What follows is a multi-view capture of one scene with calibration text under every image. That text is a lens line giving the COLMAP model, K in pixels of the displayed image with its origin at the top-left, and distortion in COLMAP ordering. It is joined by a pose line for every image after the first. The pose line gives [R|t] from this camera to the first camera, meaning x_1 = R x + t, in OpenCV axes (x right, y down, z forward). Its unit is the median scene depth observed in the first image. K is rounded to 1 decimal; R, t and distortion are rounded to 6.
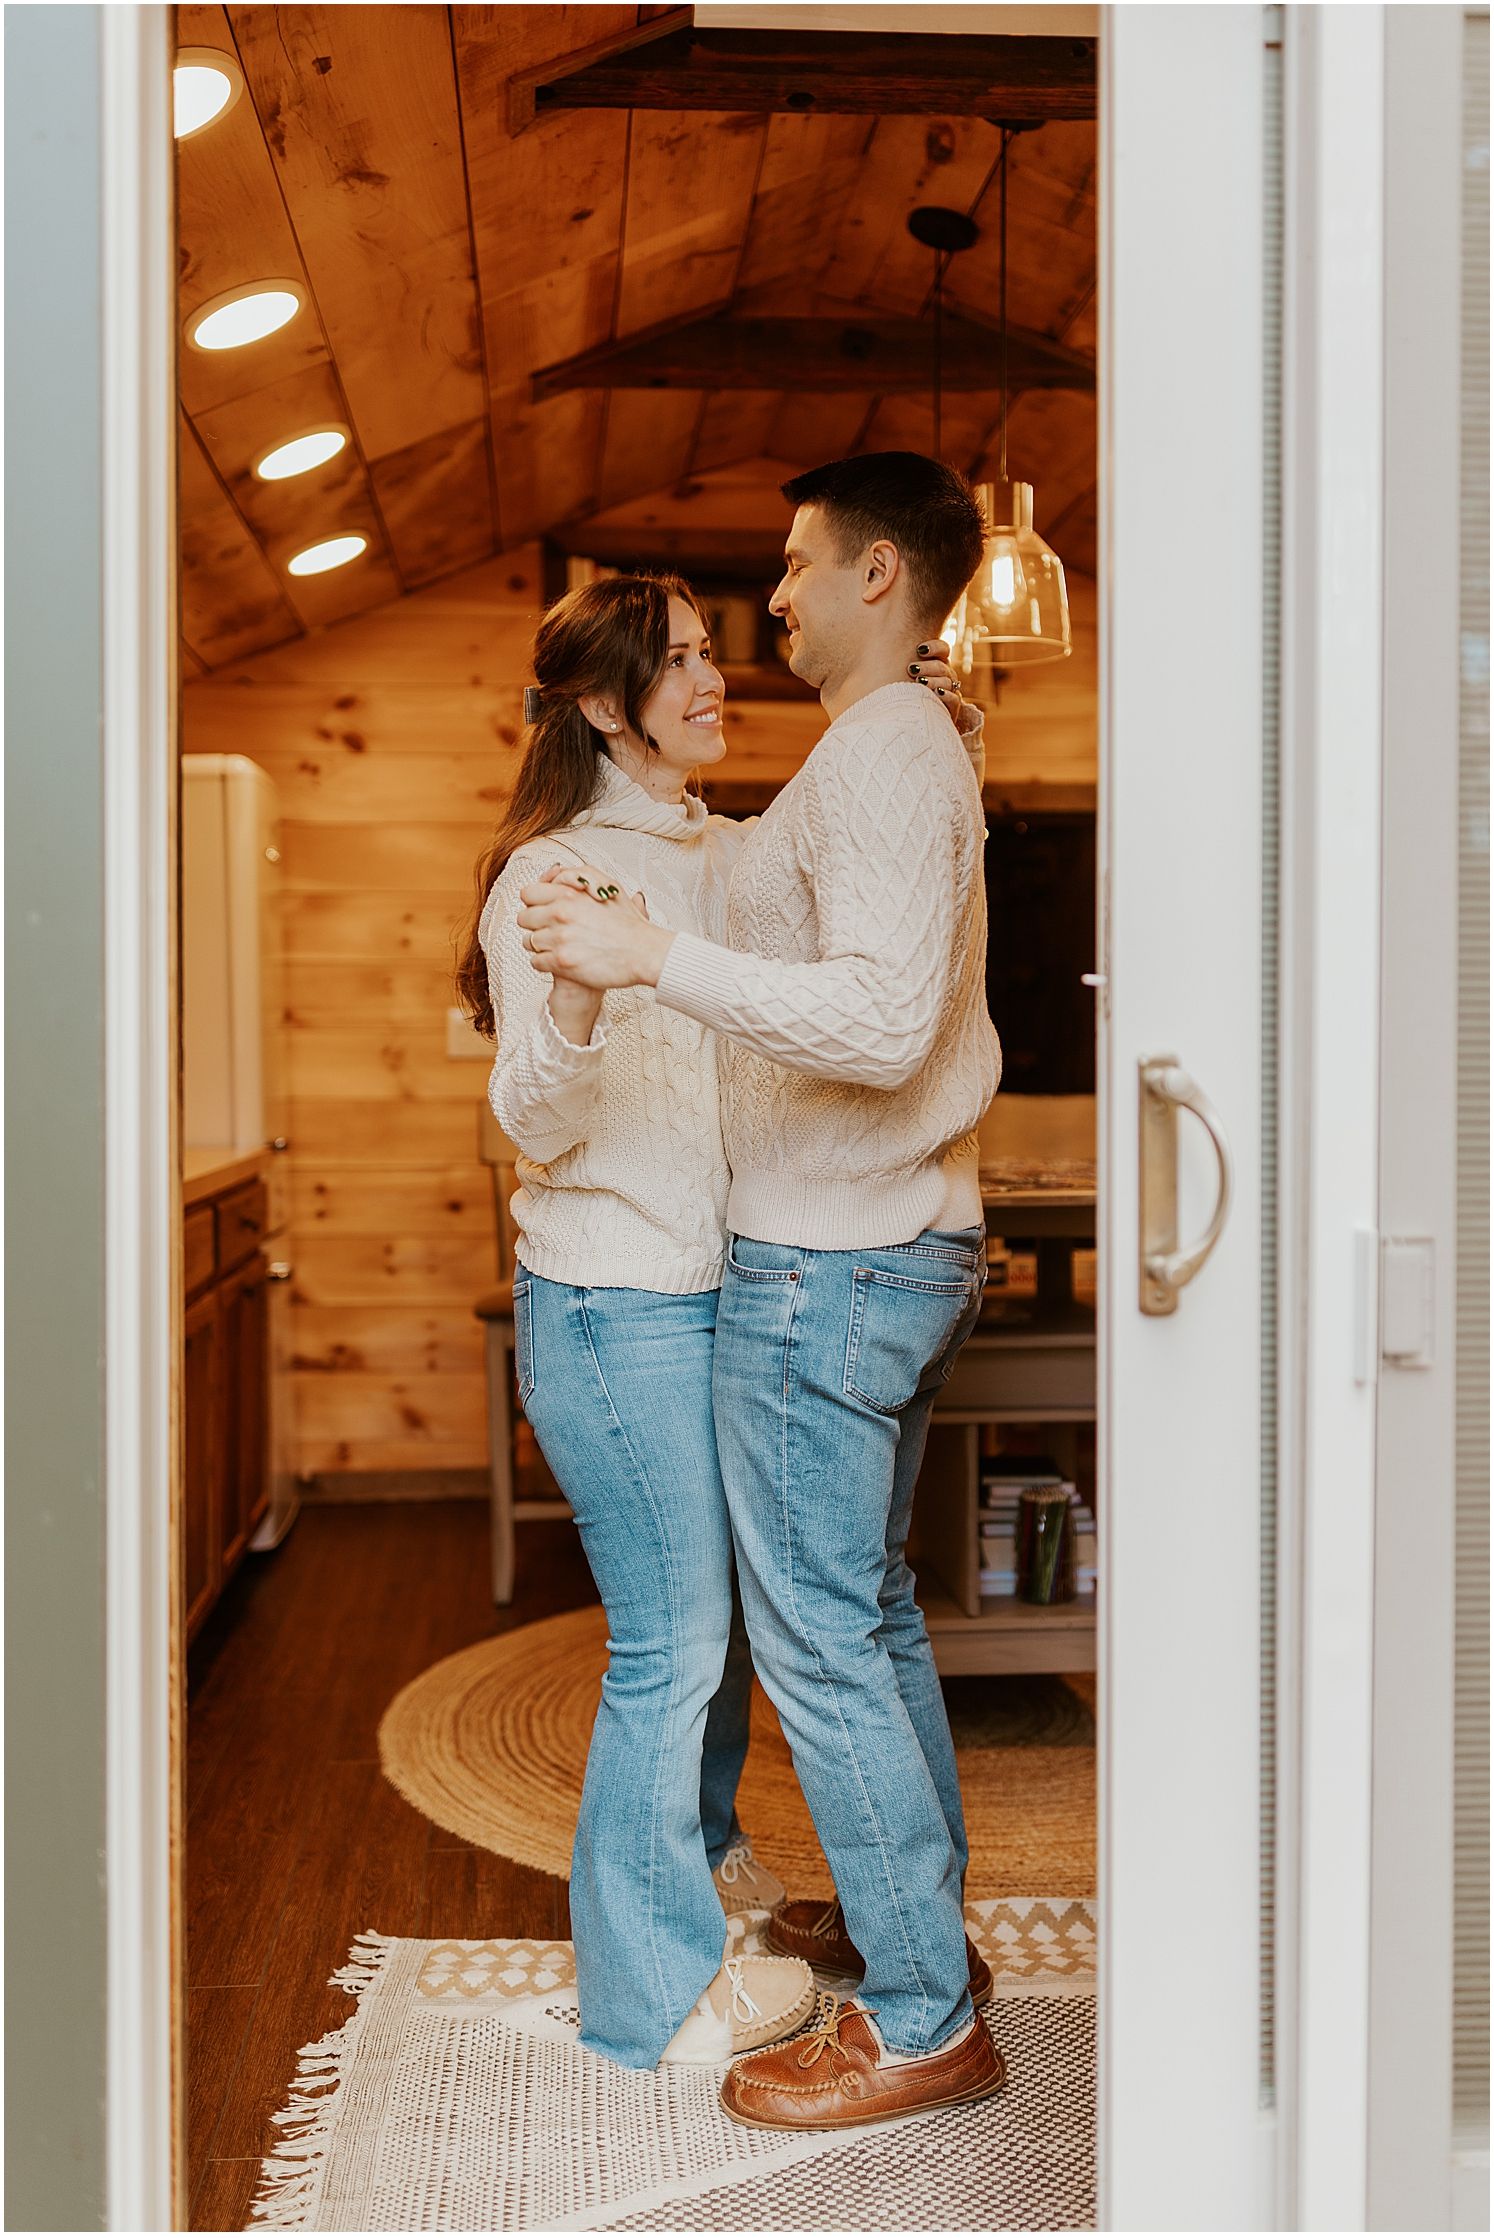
lens RADIAL K [[2248.1, 0, 742.5], [0, 2248.1, 1073.6], [0, 0, 1]] dist [-0.007149, -0.010143]
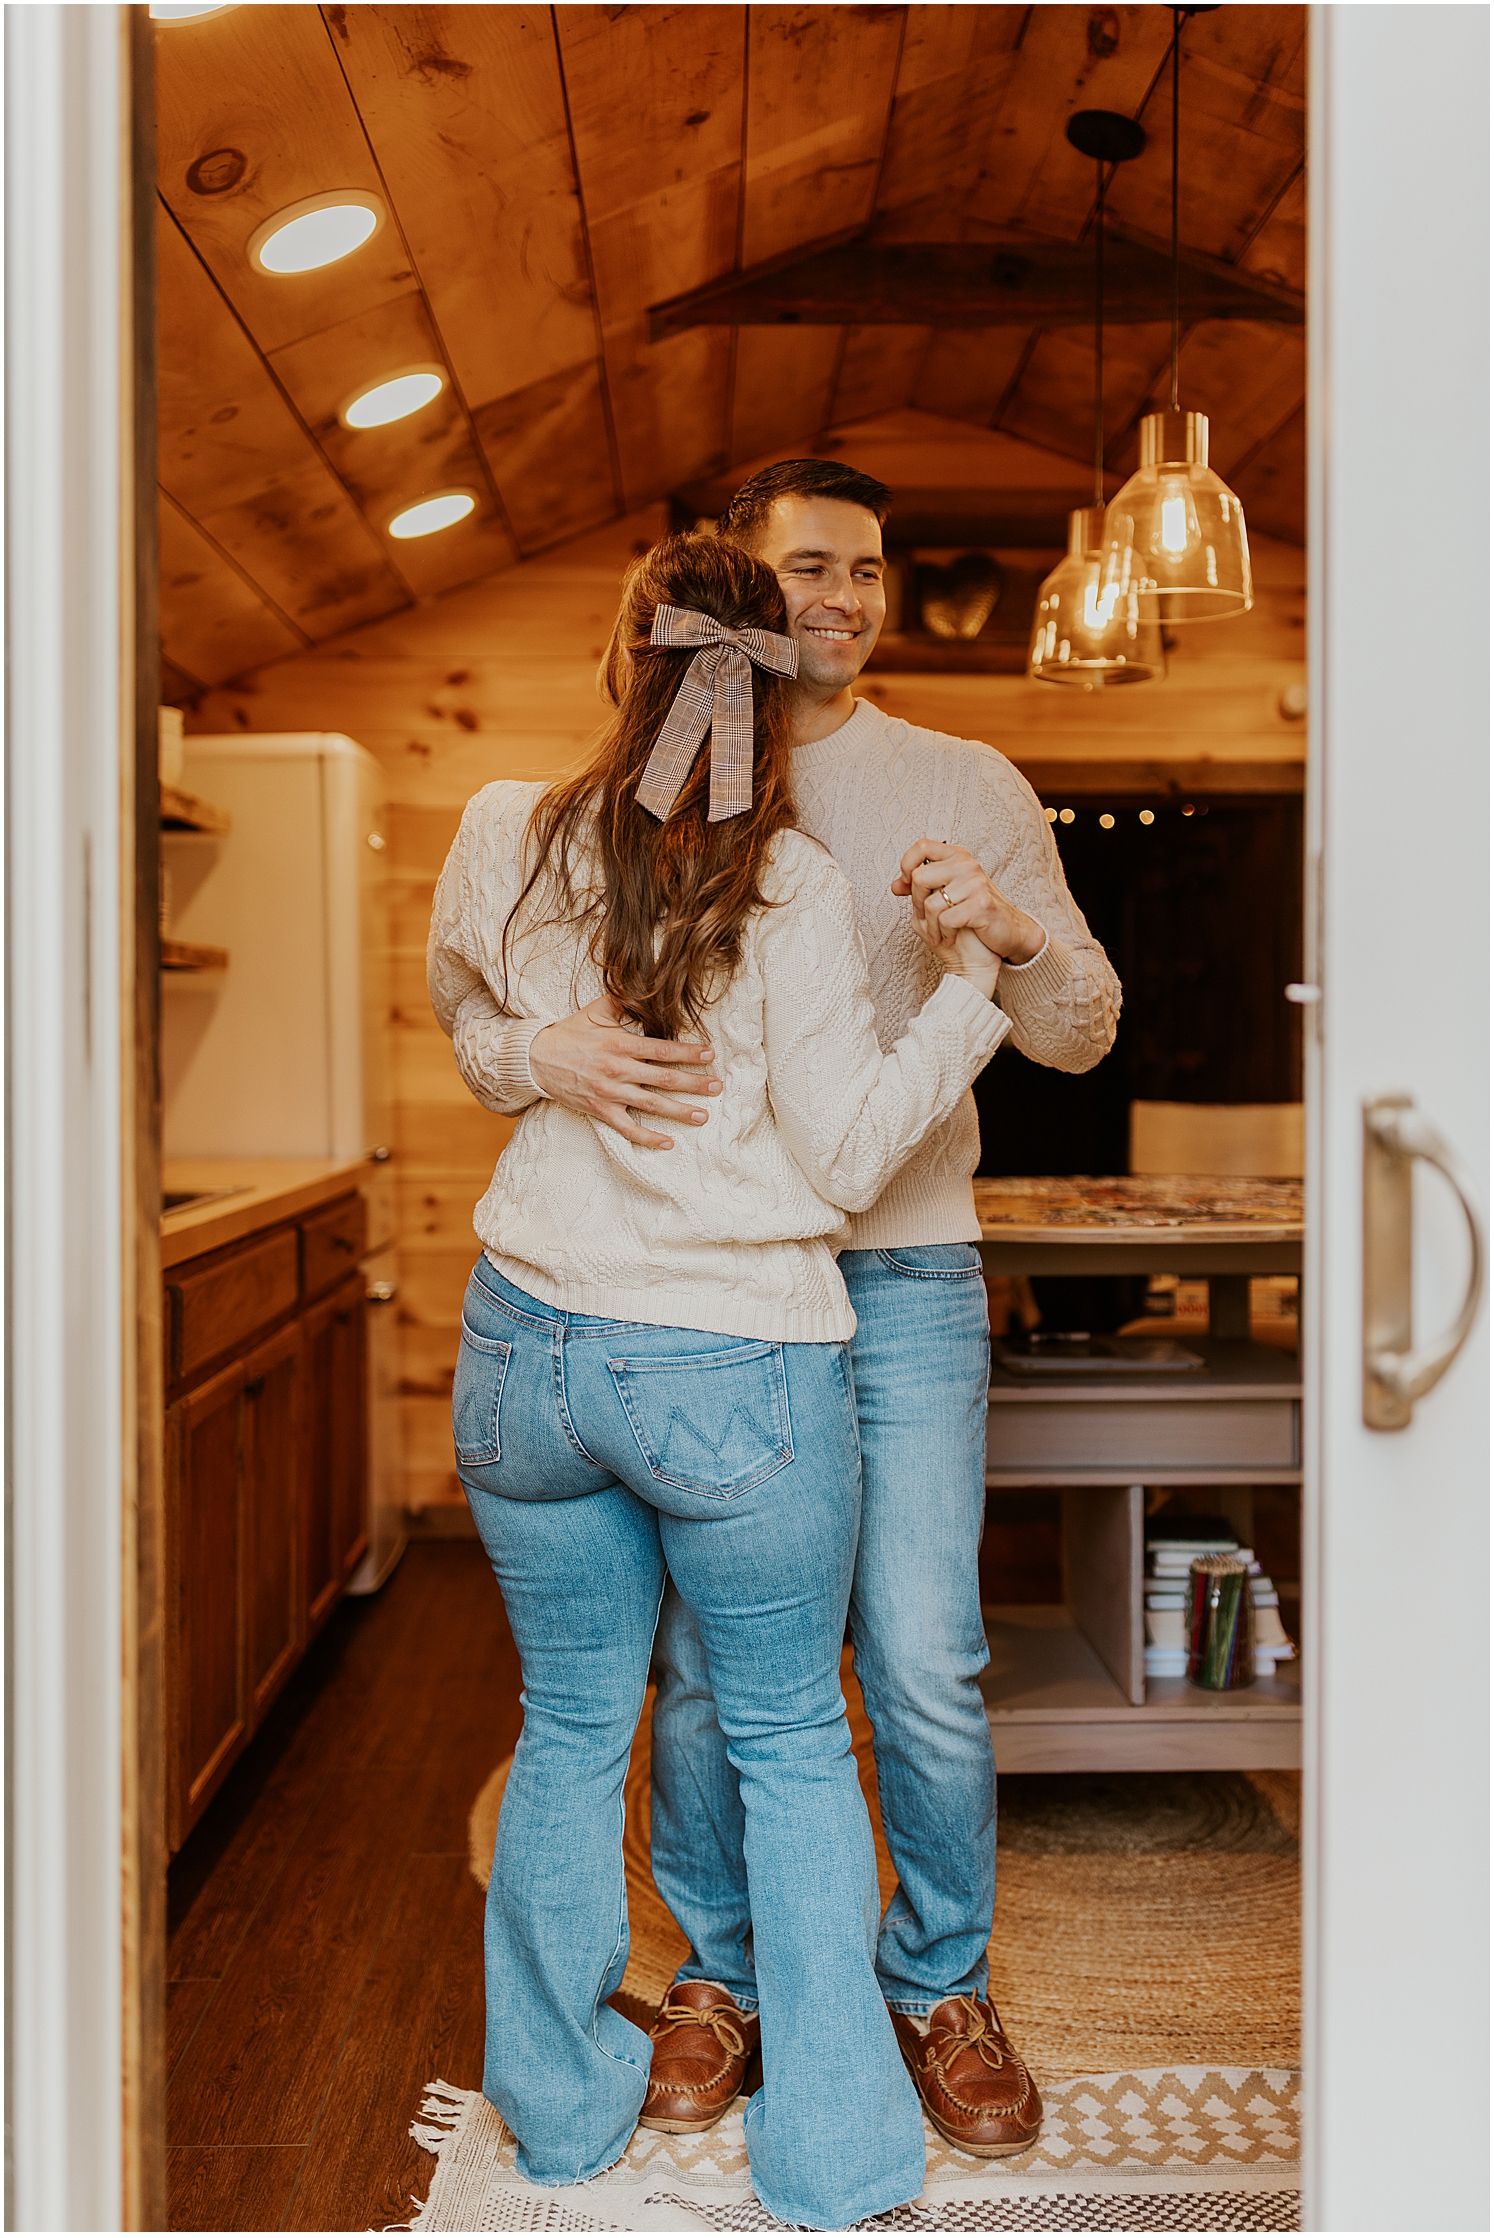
lens RADIAL K [[2260.6, 0, 777.4], [0, 2260.6, 1081.3], [0, 0, 1]] dist [-0.013022, -0.001894]
pose [[0.998549, 0.001982, -0.053819, 0.008292], [-0.001546, 0.999966, 0.008142, -0.008353], [0.053833, -0.008047, 0.998518, 0.100829]]
